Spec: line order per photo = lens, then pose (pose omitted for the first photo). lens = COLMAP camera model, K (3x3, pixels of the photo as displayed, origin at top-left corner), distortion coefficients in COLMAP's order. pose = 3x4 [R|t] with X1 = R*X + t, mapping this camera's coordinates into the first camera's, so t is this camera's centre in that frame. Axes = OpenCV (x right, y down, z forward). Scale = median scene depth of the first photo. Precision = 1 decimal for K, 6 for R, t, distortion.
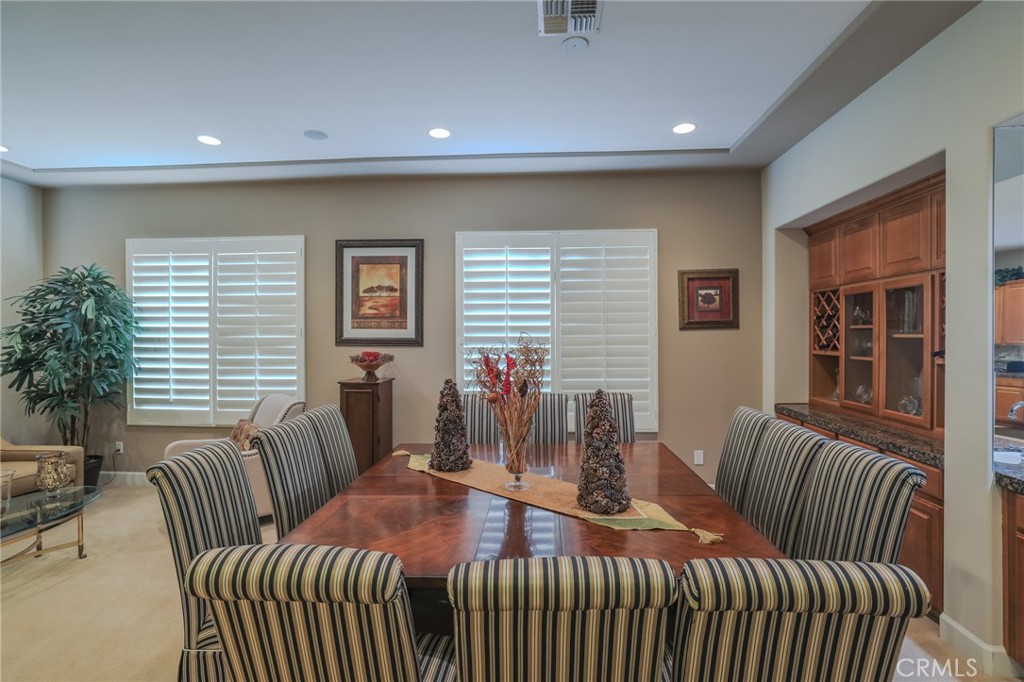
lens RADIAL K [[463.7, 0, 512.0], [0, 463.7, 341.0], [0, 0, 1]] dist [-0.037131, 0.016604]
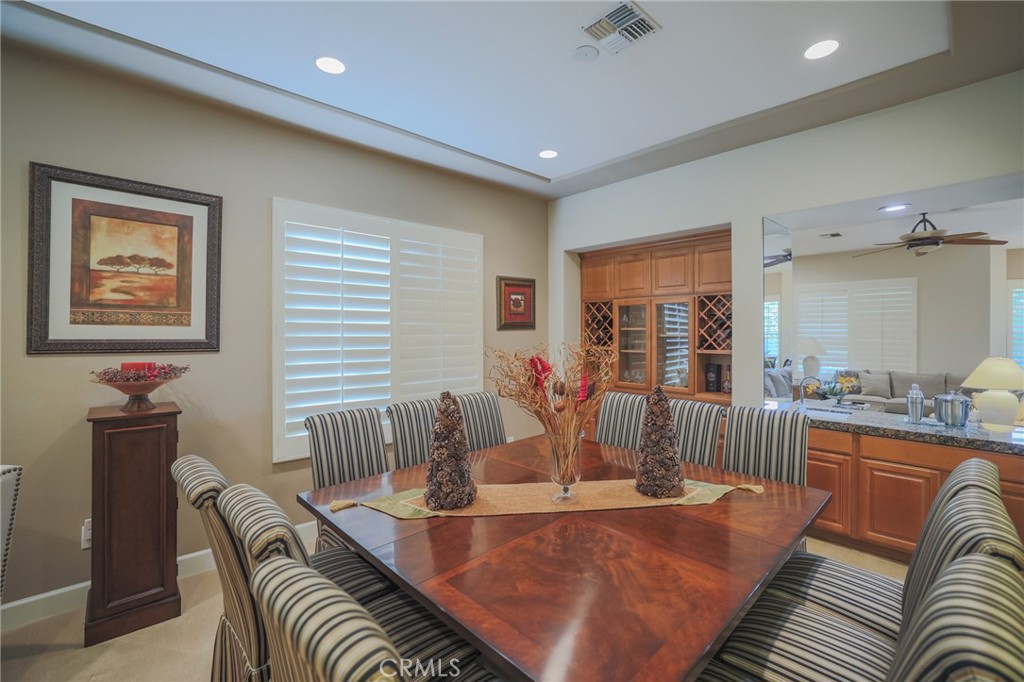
lens RADIAL K [[447.9, 0, 526.8], [0, 447.9, 330.4], [0, 0, 1]] dist [0.000459, 0.000176]
pose [[0.697047, 0.006250, 0.716999, -0.380456], [0.005436, 0.999887, -0.014001, -0.008354], [-0.717005, 0.013657, 0.696934, 0.219826]]
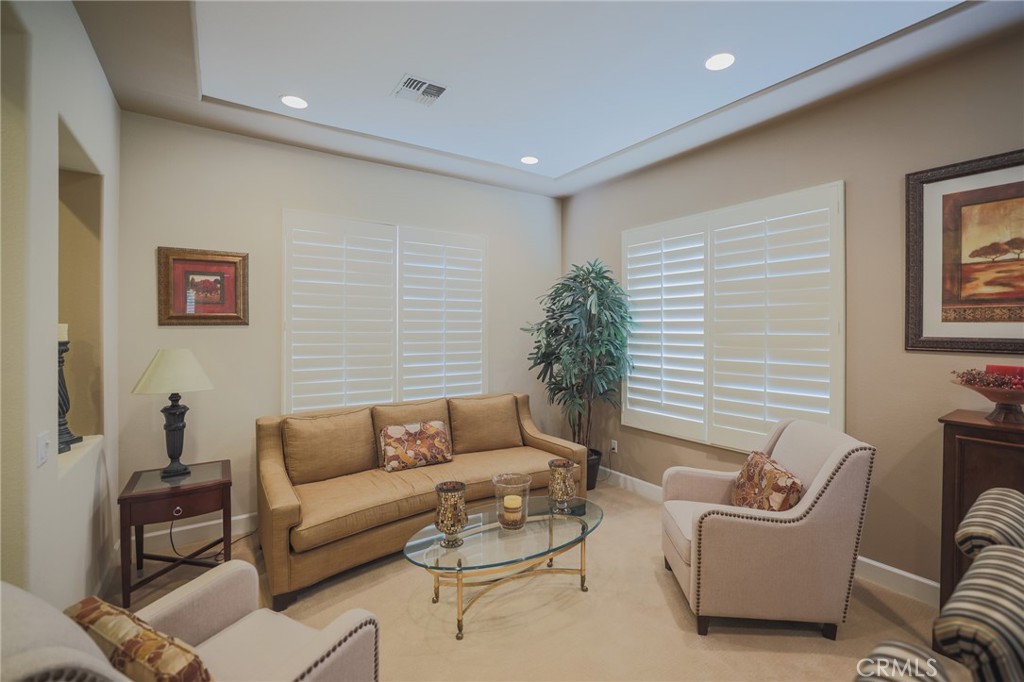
lens RADIAL K [[441.5, 0, 516.5], [0, 441.5, 325.1], [0, 0, 1]] dist [-0.000515, 0.000181]
pose [[0.609161, -0.005393, -0.793028, -0.254423], [-0.014238, 0.999741, -0.017735, -0.005786], [0.792919, 0.022094, 0.608927, 0.267906]]
